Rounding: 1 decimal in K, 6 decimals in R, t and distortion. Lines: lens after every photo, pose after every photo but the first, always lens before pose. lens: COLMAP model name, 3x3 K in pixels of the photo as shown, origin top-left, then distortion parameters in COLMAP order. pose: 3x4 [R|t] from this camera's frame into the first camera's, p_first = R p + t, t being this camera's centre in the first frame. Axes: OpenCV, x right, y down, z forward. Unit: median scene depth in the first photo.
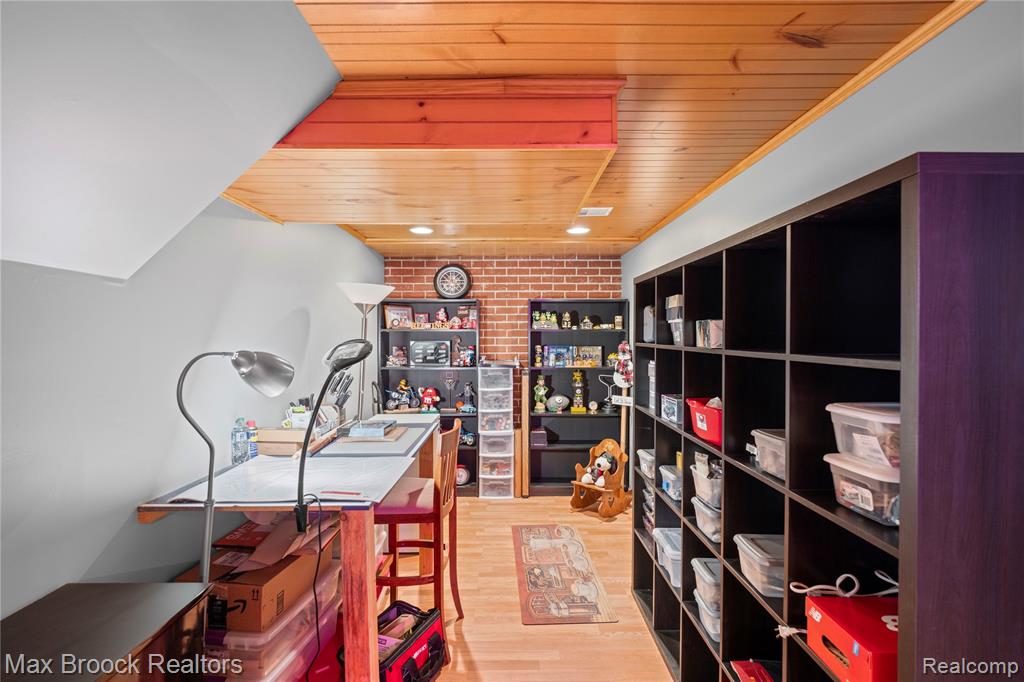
lens RADIAL K [[469.5, 0, 512.1], [0, 469.5, 332.4], [0, 0, 1]] dist [-0.000607, -0.000984]
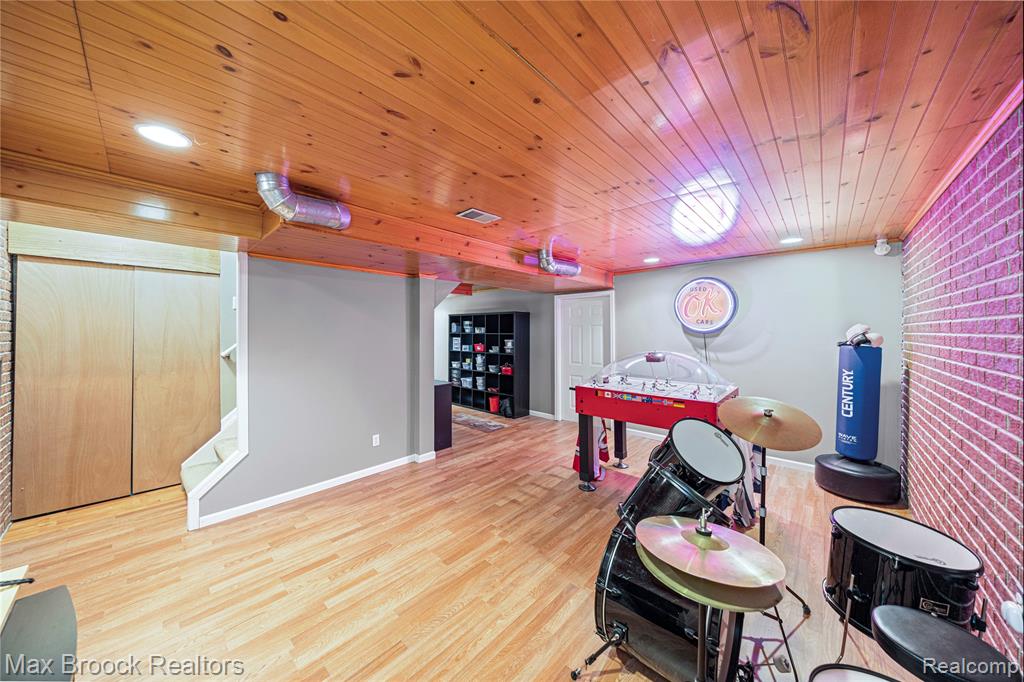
lens RADIAL K [[343.2, 0, 508.5], [0, 343.2, 331.4], [0, 0, 1]] dist [-0.000818, -0.000141]
pose [[0.684010, 0.000183, 0.729473, -3.083451], [-0.003142, 0.999991, 0.002695, 0.008560], [-0.729466, -0.004136, 0.684004, -2.614748]]
